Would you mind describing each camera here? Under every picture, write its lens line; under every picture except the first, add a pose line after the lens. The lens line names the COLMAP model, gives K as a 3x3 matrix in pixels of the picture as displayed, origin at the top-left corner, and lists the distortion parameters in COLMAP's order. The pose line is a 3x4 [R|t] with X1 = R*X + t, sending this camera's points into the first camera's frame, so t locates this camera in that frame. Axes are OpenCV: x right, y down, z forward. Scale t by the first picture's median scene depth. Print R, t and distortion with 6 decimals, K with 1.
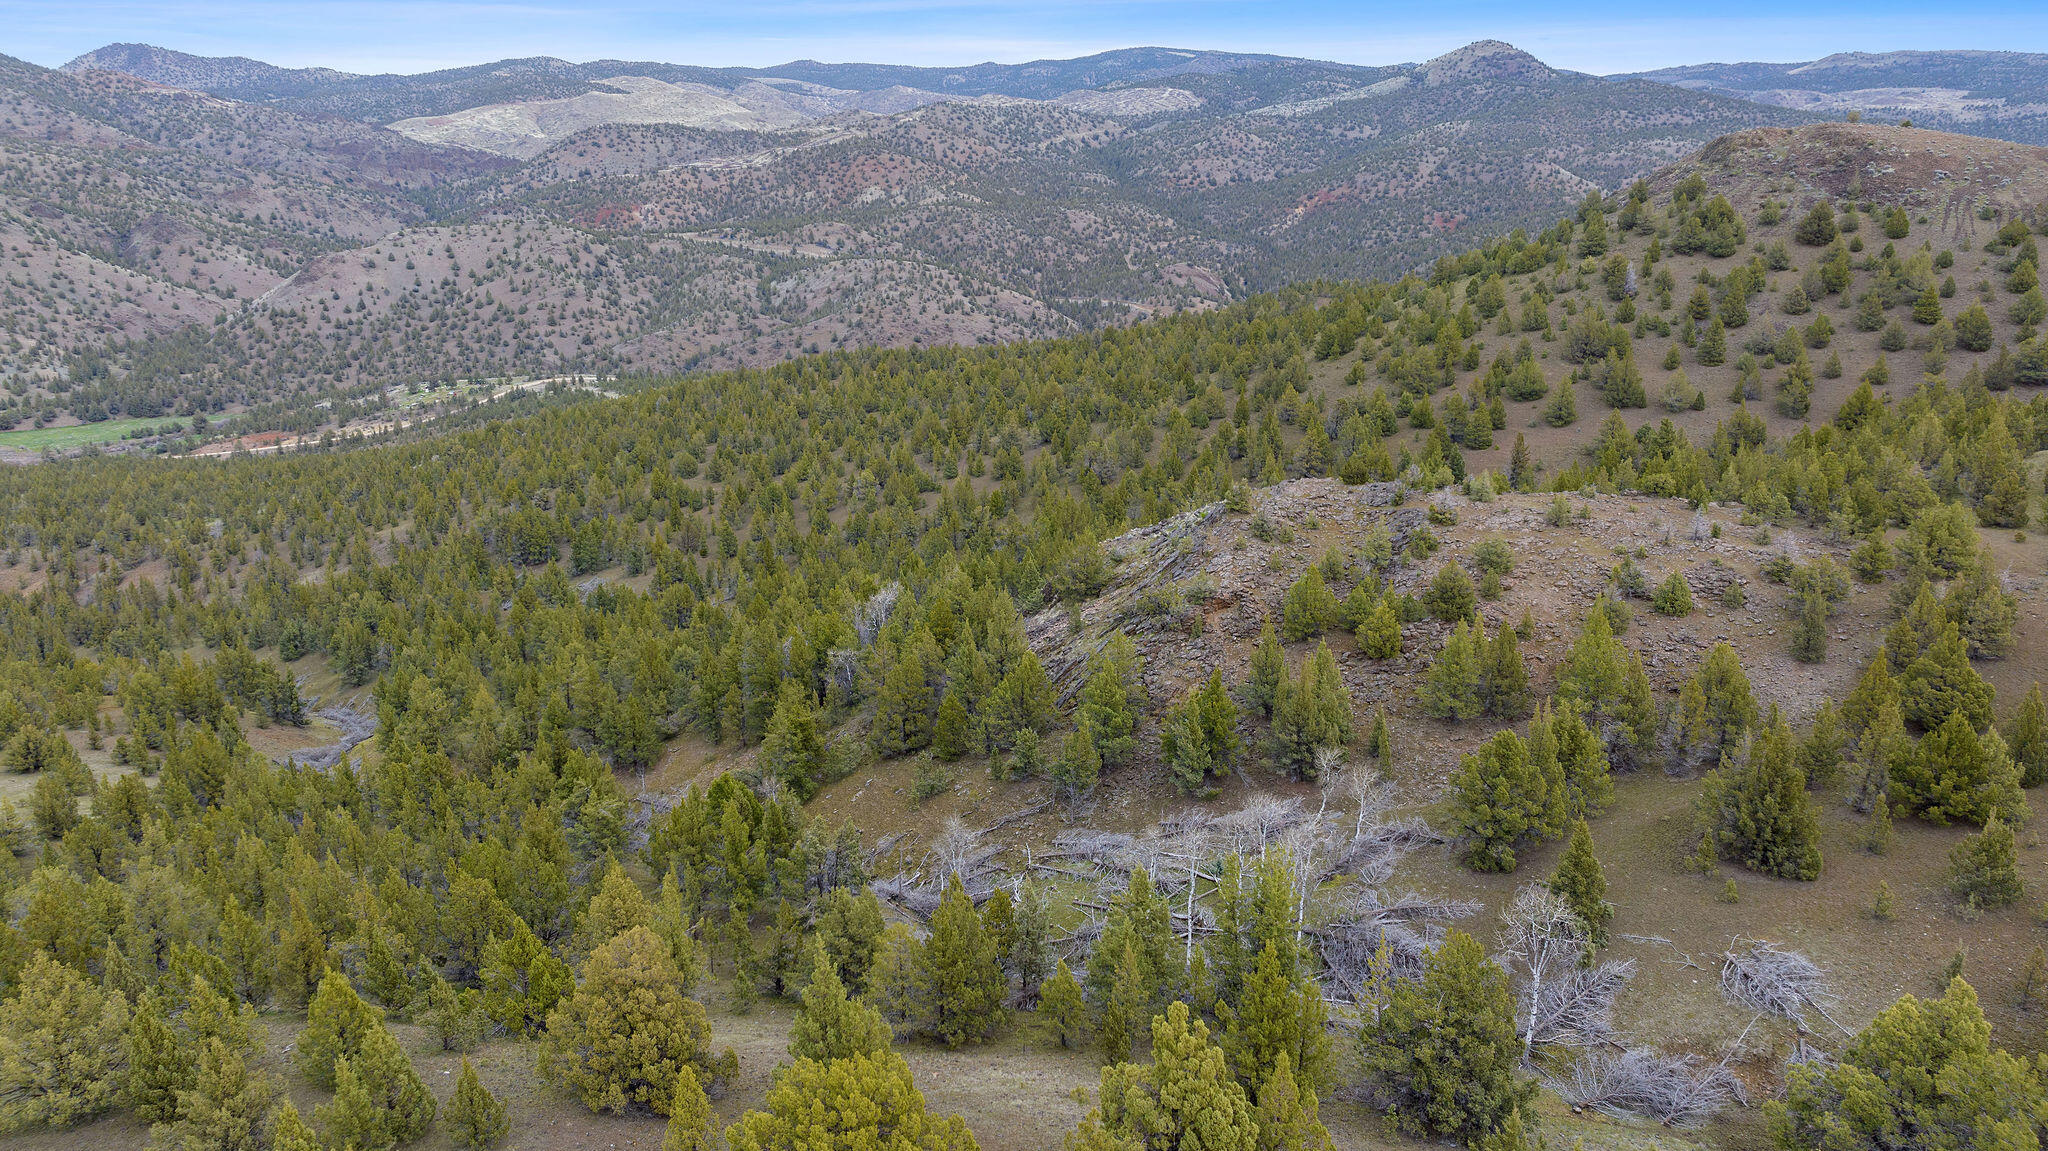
lens RADIAL K [[1431.7, 0, 1031.3], [0, 1431.7, 580.0], [0, 0, 1]] dist [-0.046583, 0.050432]
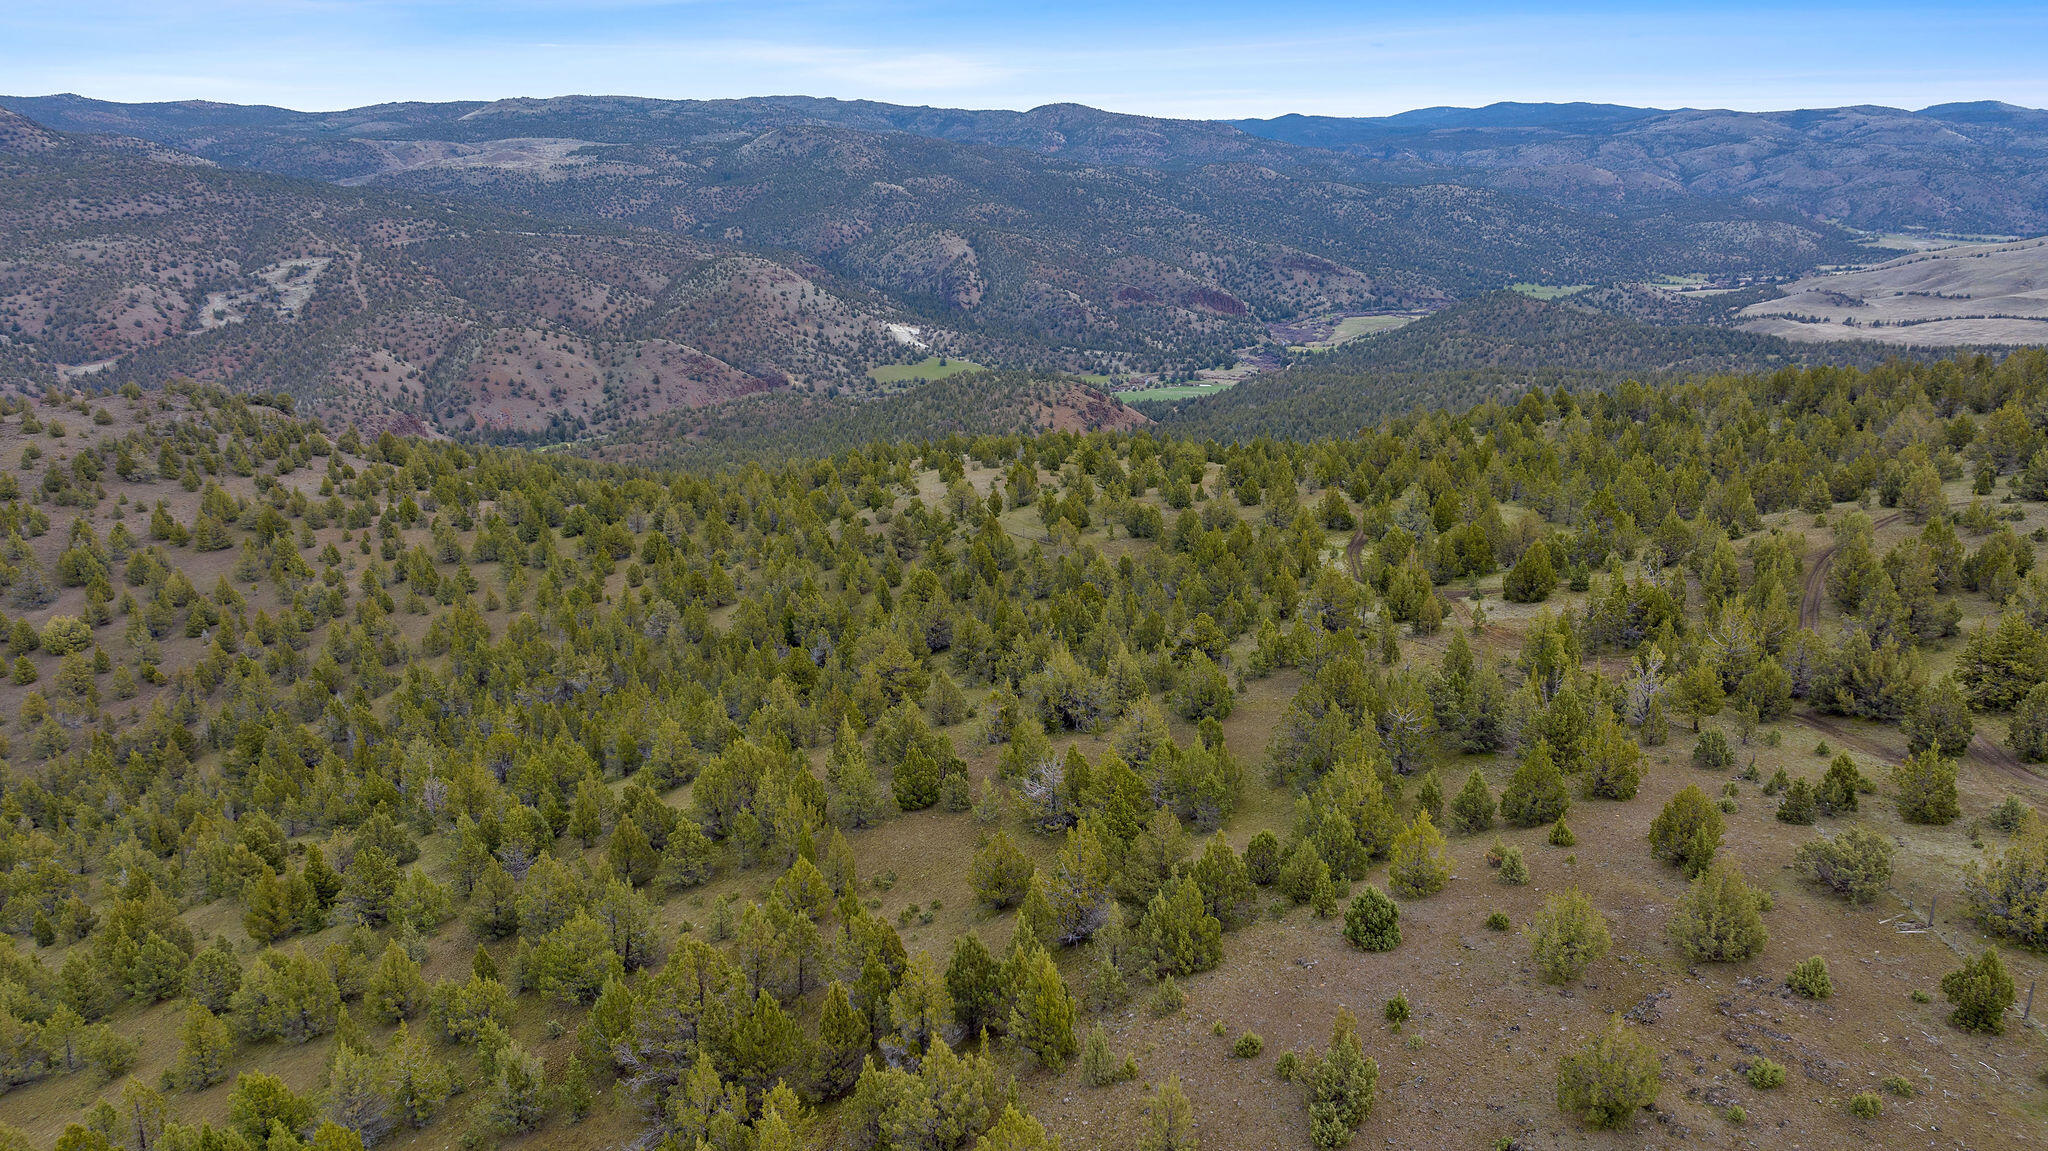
lens RADIAL K [[1431.7, 0, 1018.5], [0, 1431.7, 587.3], [0, 0, 1]] dist [-0.046583, 0.050432]
pose [[0.743382, -0.200603, 0.638077, 0.313703], [0.202892, 0.976648, 0.070669, -0.055004], [-0.637352, 0.076927, 0.766723, -0.020313]]
